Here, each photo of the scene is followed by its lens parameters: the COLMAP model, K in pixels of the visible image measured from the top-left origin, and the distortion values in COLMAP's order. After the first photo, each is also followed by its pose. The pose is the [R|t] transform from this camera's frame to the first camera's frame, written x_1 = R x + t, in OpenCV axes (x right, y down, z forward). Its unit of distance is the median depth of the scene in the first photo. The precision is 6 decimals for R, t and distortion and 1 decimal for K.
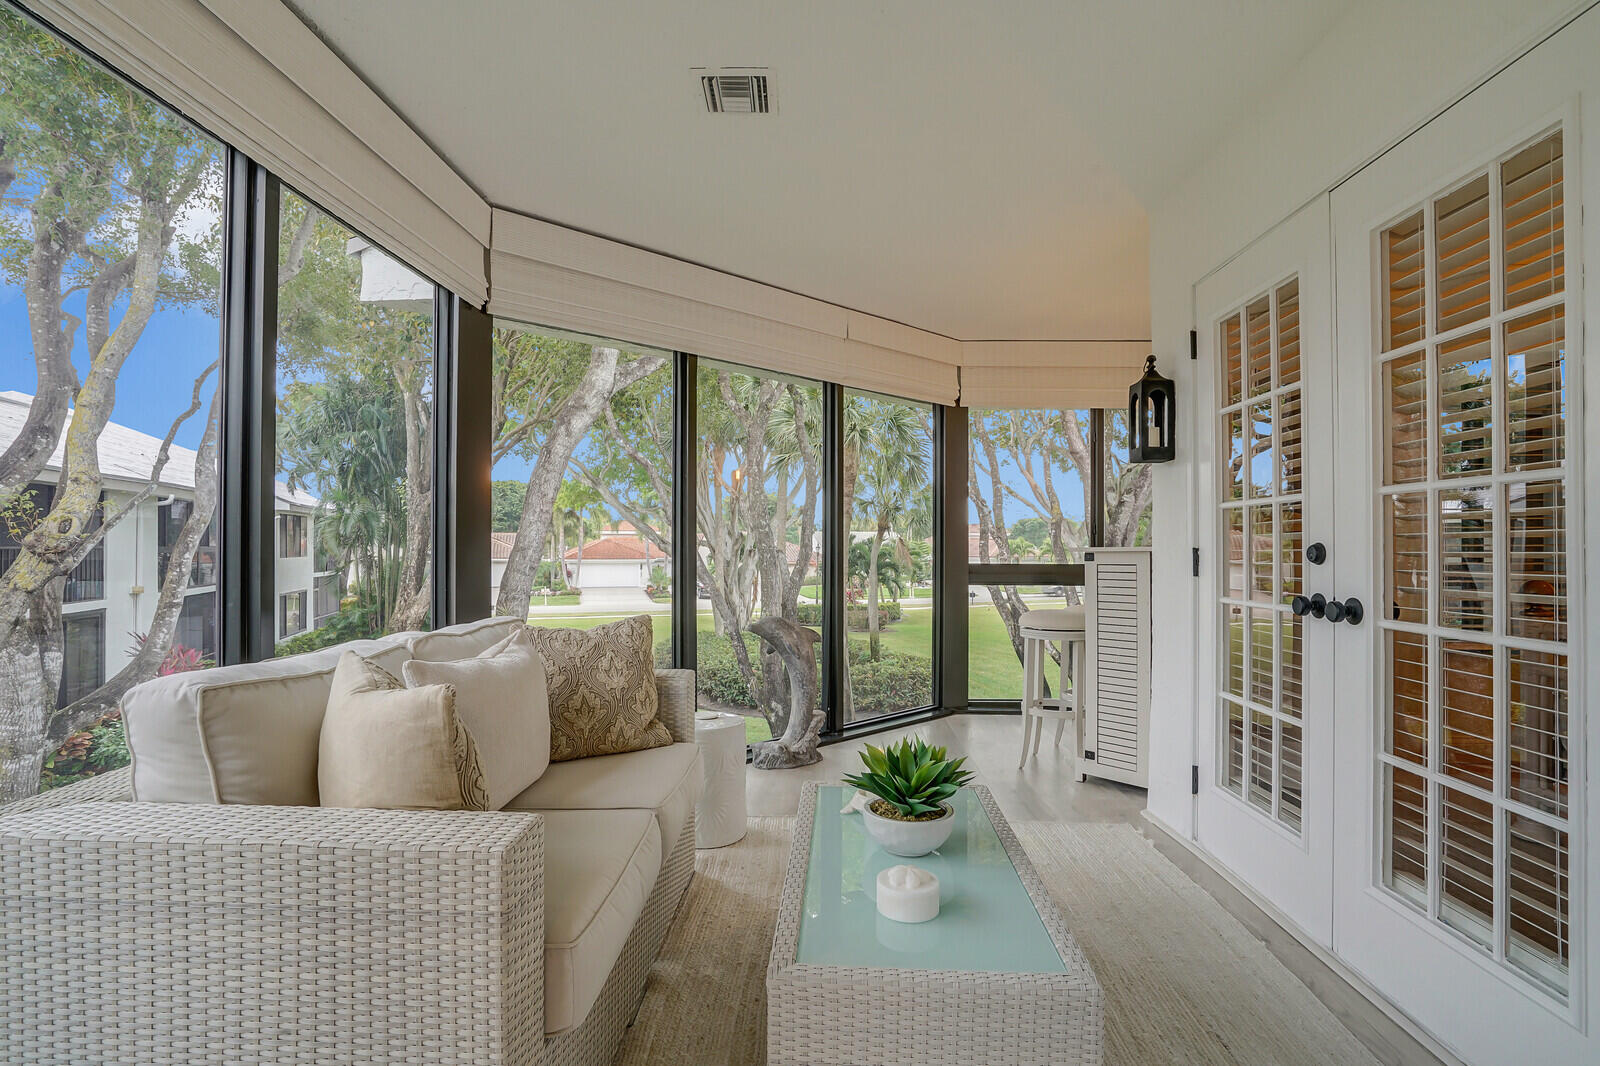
lens RADIAL K [[768.0, 0, 788.8], [0, 768.0, 536.9], [0, 0, 1]] dist [-0.057979, 0.023192]
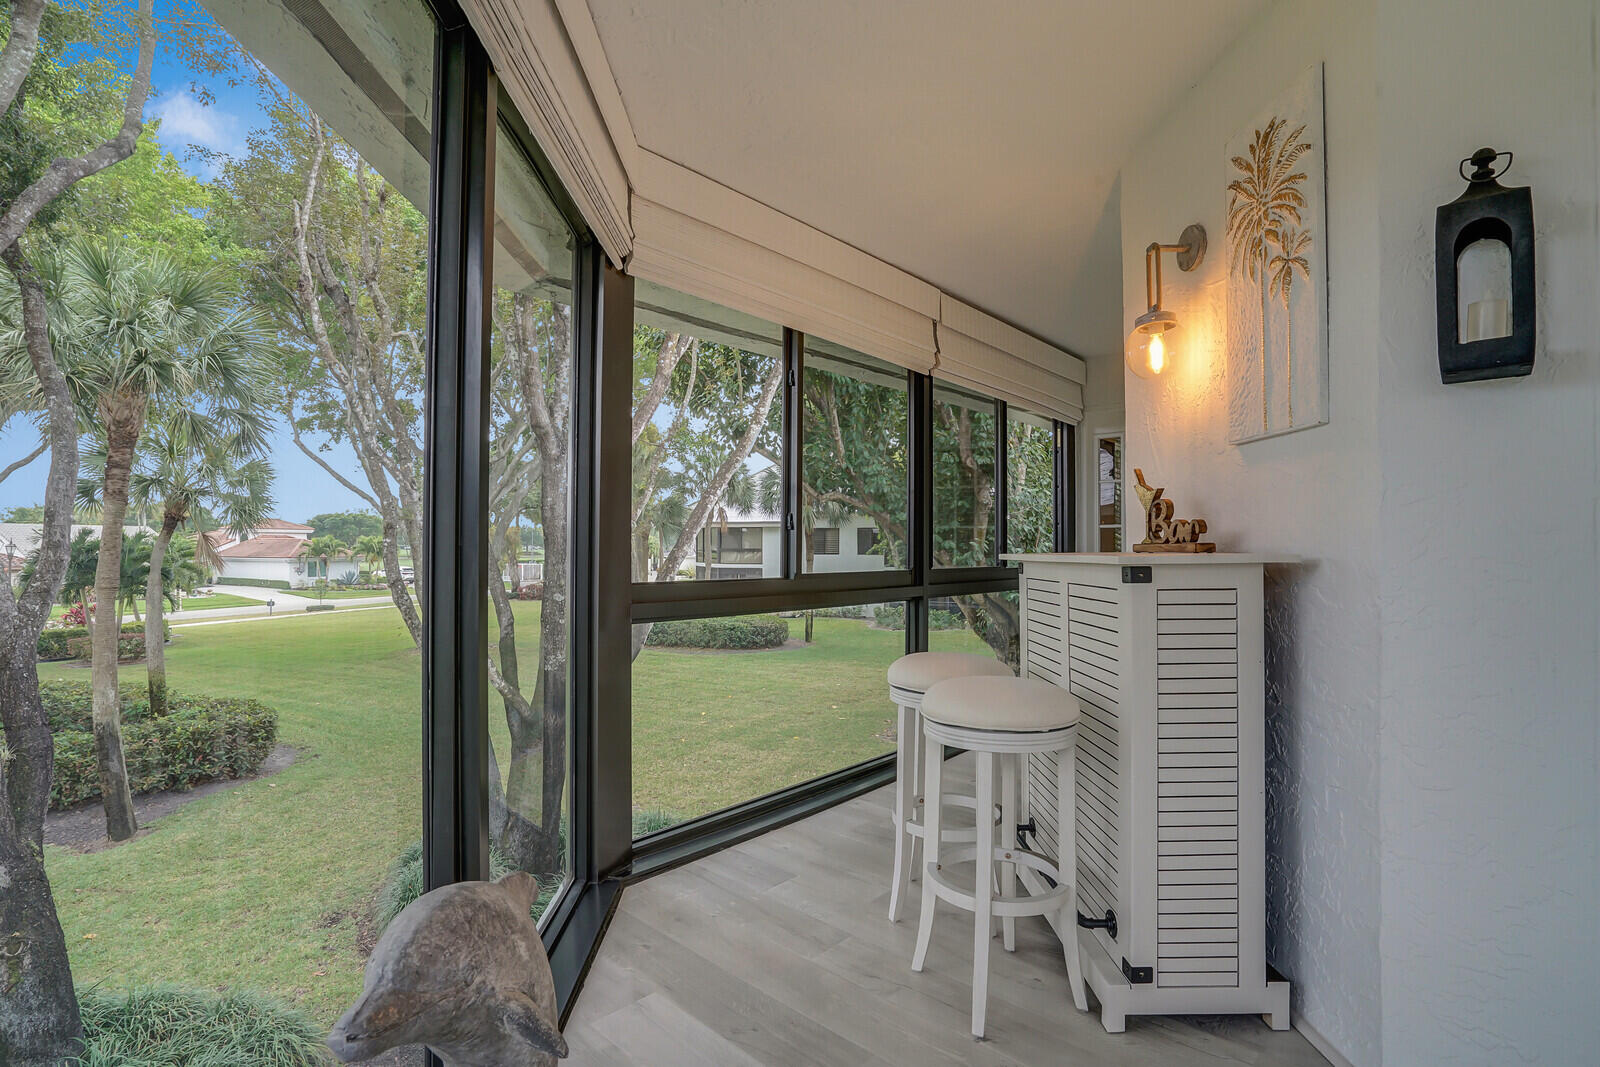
lens RADIAL K [[768.0, 0, 788.8], [0, 768.0, 537.4], [0, 0, 1]] dist [-0.057979, 0.023192]
pose [[0.644478, 0.004597, 0.764609, -0.155846], [-0.007116, 0.999975, -0.000014, 0.004795], [-0.764590, -0.005432, 0.644494, 1.067041]]
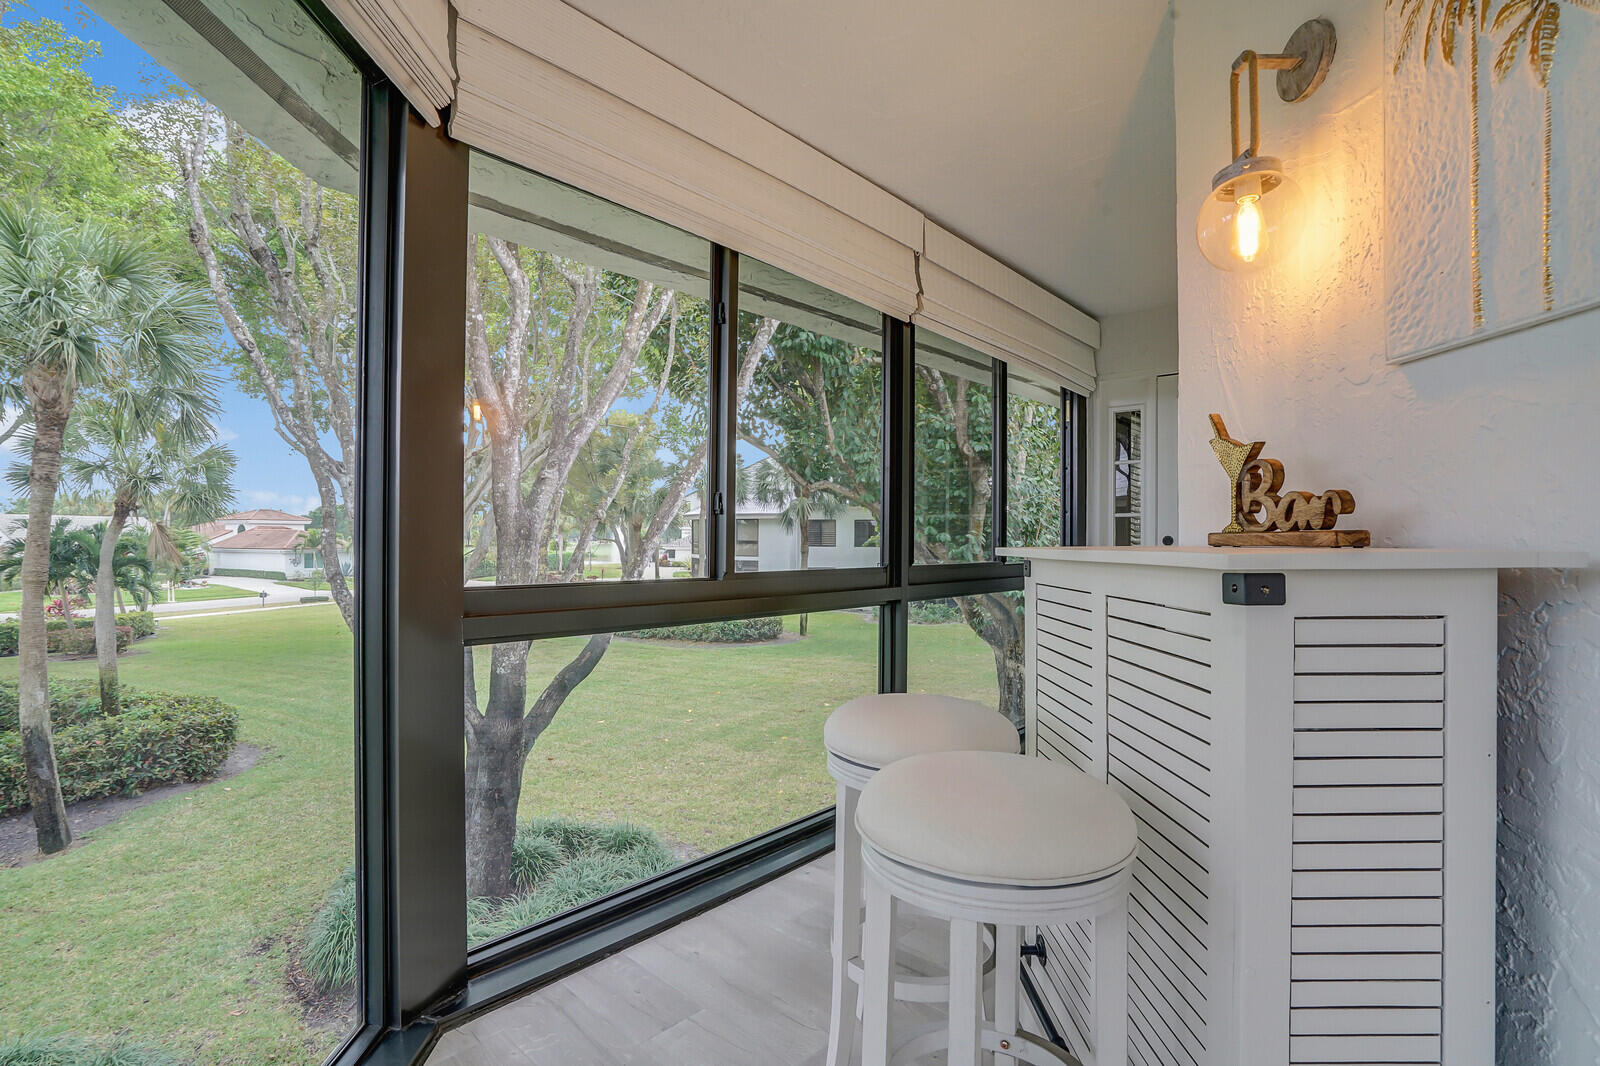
lens RADIAL K [[749.3, 0, 791.4], [0, 749.3, 537.3], [0, 0, 1]] dist [-0.059222, 0.023165]
pose [[0.645658, -0.001121, 0.763625, 0.128130], [-0.009867, 0.999903, 0.009810, 0.009783], [-0.763563, -0.013869, 0.645585, 1.196436]]
